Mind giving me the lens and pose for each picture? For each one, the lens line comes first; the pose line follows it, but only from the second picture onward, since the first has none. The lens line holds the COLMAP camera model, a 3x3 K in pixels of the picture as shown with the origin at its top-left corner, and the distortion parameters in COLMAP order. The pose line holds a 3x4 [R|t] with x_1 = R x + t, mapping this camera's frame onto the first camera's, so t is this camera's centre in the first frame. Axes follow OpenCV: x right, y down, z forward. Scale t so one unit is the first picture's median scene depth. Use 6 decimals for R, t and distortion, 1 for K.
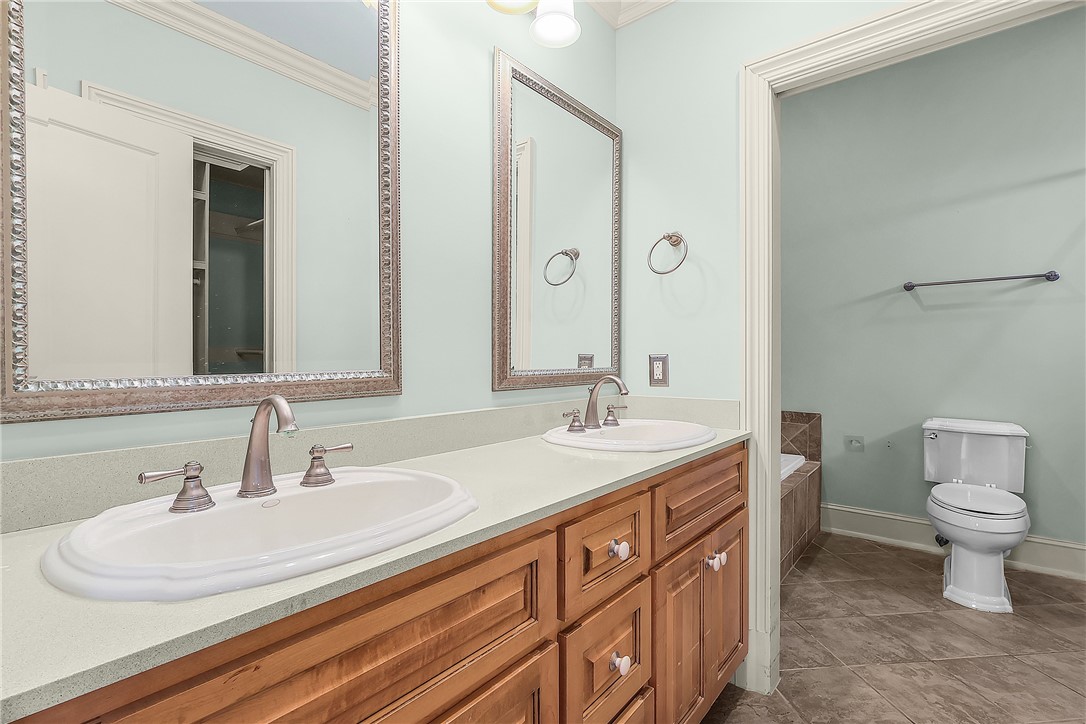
lens RADIAL K [[511.1, 0, 537.6], [0, 511.1, 360.4], [0, 0, 1]] dist [-0.001344, 0.001441]
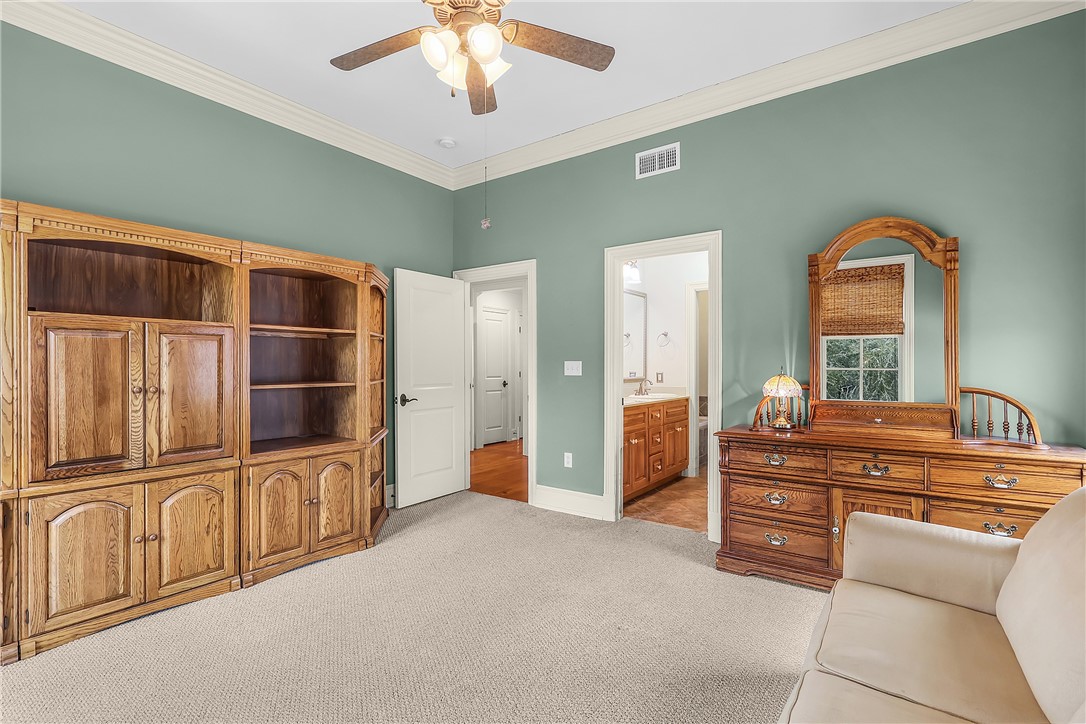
lens RADIAL K [[511.1, 0, 540.9], [0, 511.1, 363.9], [0, 0, 1]] dist [-0.001344, 0.001441]
pose [[0.997985, 0.003272, 0.063367, -0.665093], [-0.002419, 0.999905, -0.013544, -0.018470], [-0.063405, 0.013363, 0.997898, -1.989111]]
